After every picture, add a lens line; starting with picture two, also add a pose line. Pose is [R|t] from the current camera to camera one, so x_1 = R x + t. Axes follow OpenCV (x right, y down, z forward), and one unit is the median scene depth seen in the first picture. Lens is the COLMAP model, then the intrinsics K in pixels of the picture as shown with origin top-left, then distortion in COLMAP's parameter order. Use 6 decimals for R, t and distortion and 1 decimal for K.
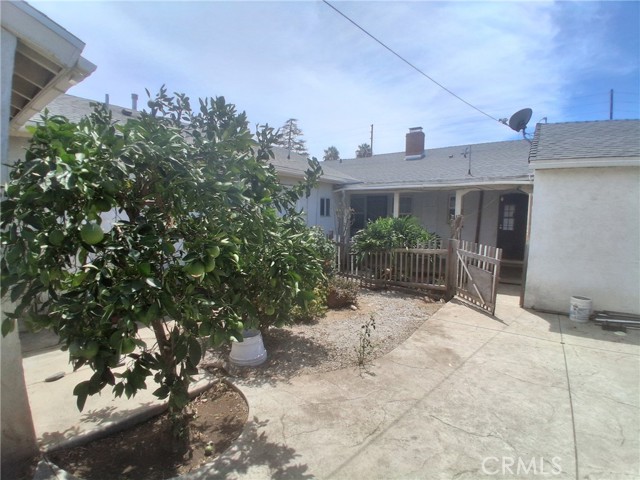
lens RADIAL K [[323.2, 0, 324.6], [0, 323.2, 242.5], [0, 0, 1]] dist [0.027919, -0.057104]
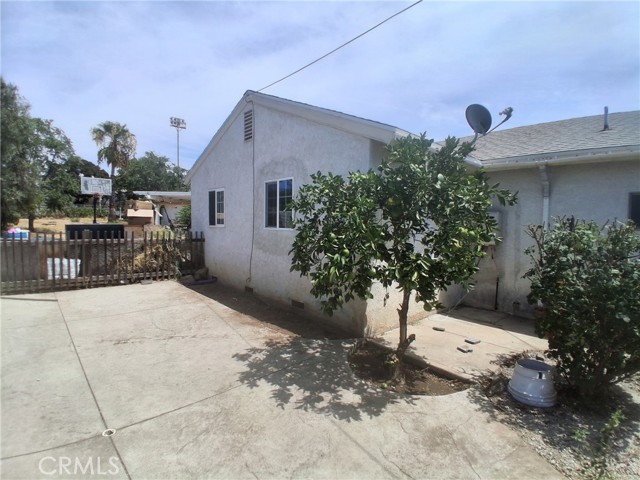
lens RADIAL K [[324.9, 0, 320.0], [0, 324.9, 240.0], [0, 0, 1]] dist [-0.003774, -0.041091]
pose [[-0.229889, 0.032022, -0.972690, 0.354272], [-0.107295, 0.992532, 0.058034, -0.013724], [0.967284, 0.117706, -0.224737, 0.323478]]
